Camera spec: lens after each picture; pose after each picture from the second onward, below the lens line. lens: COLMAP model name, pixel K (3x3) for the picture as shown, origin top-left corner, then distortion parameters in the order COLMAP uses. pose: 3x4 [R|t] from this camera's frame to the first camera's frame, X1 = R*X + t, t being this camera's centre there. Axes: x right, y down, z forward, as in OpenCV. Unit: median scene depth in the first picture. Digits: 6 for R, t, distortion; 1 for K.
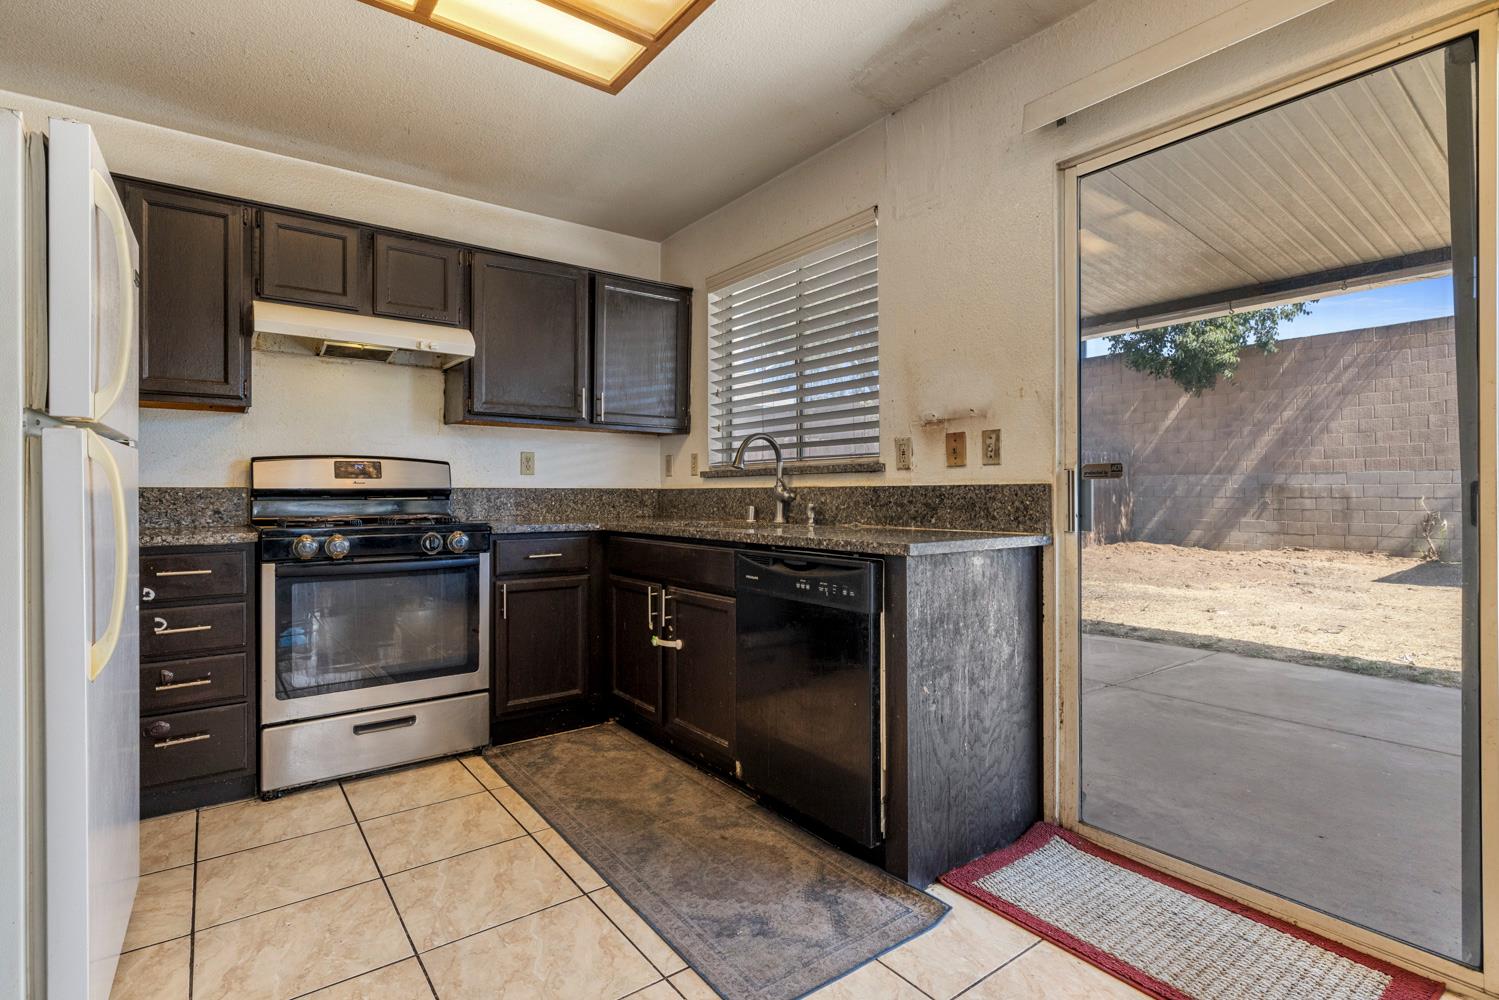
lens RADIAL K [[721.3, 0, 749.5], [0, 721.3, 500.0], [0, 0, 1]] dist [0.001109, 0.000064]
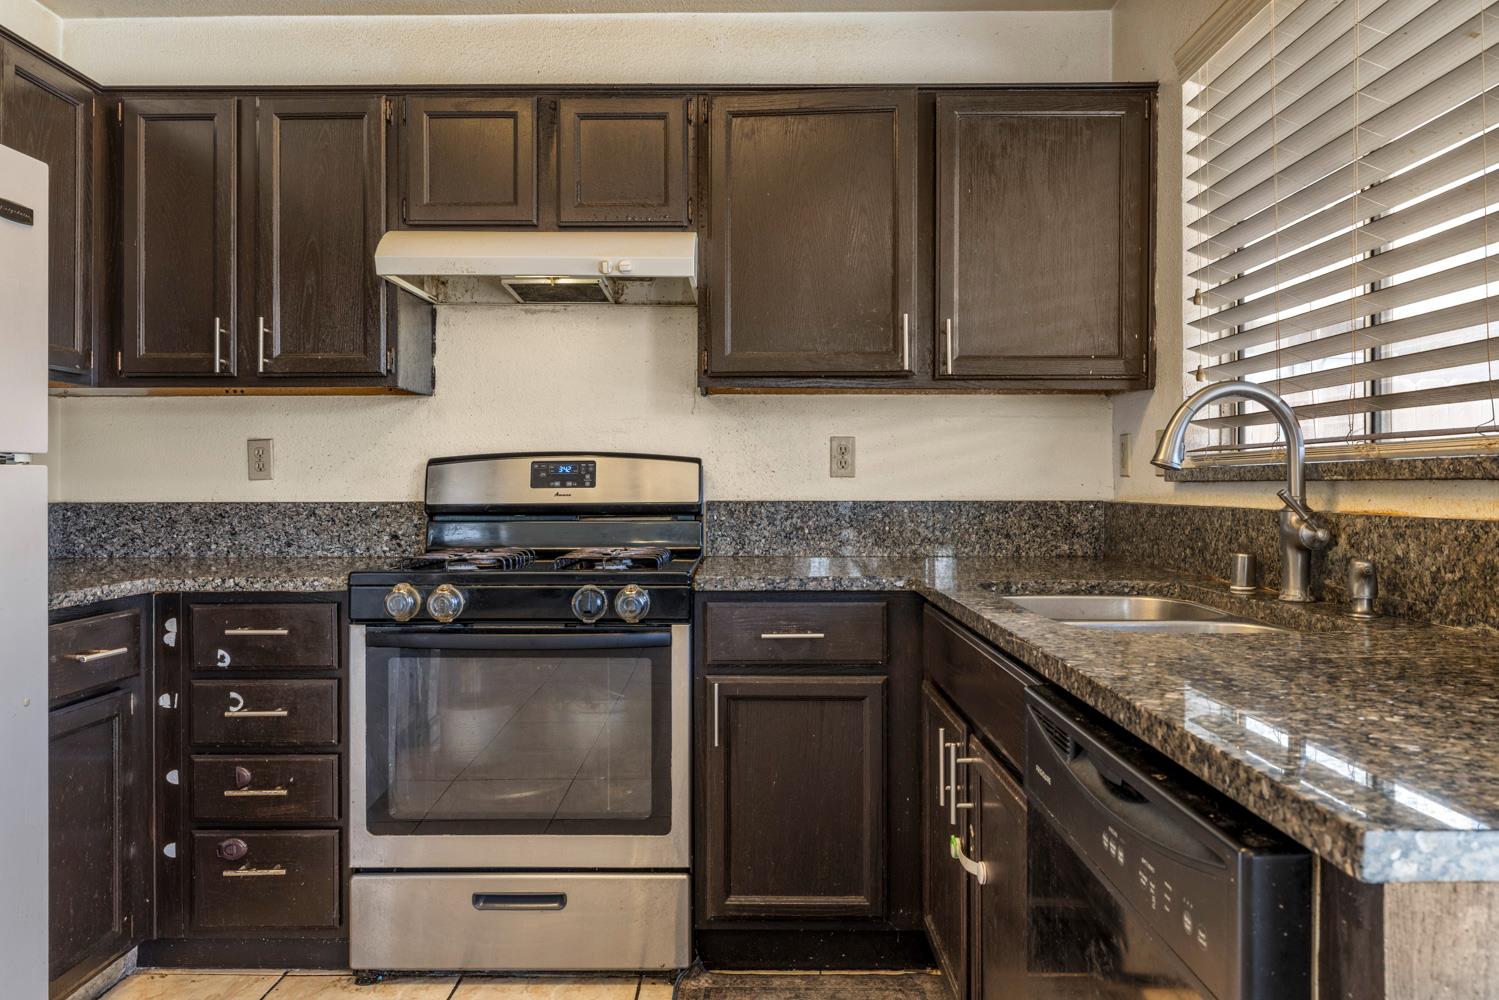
lens RADIAL K [[1061.7, 0, 747.3], [0, 1061.7, 484.1], [0, 0, 1]] dist [0.002943, 0.001242]
pose [[0.795273, 0.001632, -0.606249, 0.157853], [-0.005937, 0.999969, -0.005097, -0.028822], [0.606222, 0.007653, 0.795259, 0.343361]]
